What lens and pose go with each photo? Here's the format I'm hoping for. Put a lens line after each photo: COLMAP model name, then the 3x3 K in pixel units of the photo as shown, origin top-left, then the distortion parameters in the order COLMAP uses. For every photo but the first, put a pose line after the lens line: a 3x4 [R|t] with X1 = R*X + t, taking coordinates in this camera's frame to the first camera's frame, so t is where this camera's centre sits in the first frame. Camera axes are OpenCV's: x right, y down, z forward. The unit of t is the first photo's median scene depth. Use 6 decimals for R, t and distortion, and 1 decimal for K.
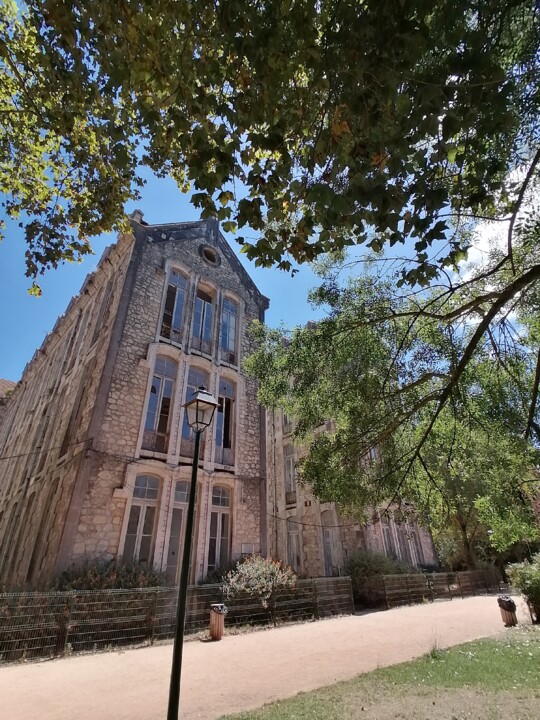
lens RADIAL K [[355.5, 0, 270.0], [0, 355.5, 360.0], [0, 0, 1]] dist [0.001728, -0.001404]
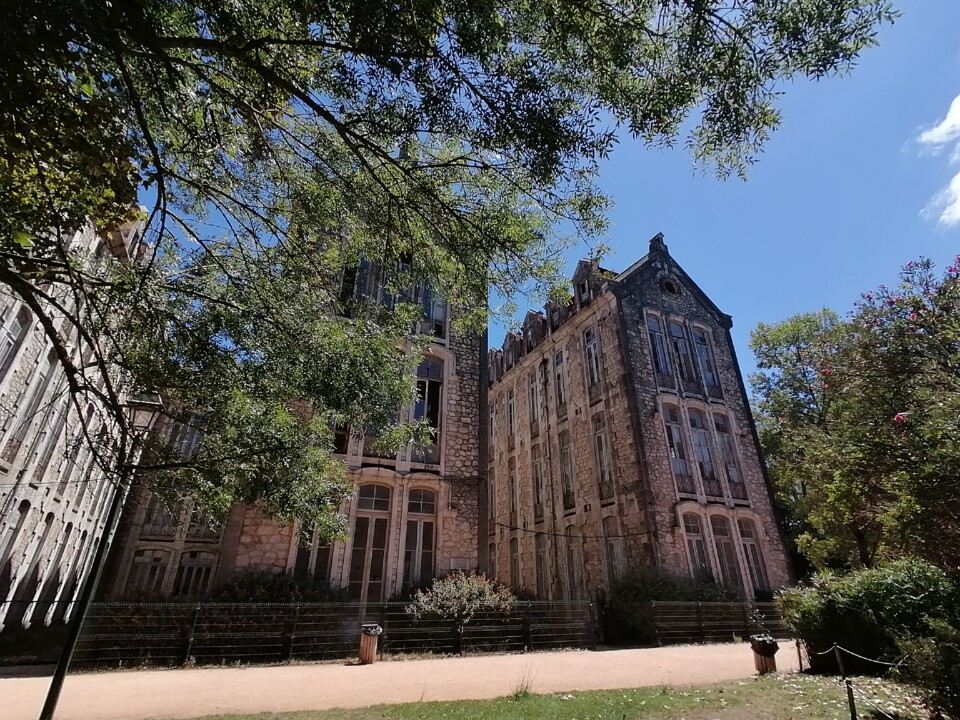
lens RADIAL K [[473.9, 0, 479.3], [0, 473.9, 359.1], [0, 0, 1]] dist [0.001728, -0.001404]
pose [[0.952738, -0.111762, -0.282487, 0.315421], [0.132212, 0.989731, 0.054334, 0.017524], [0.273514, -0.089114, 0.957731, 0.023504]]
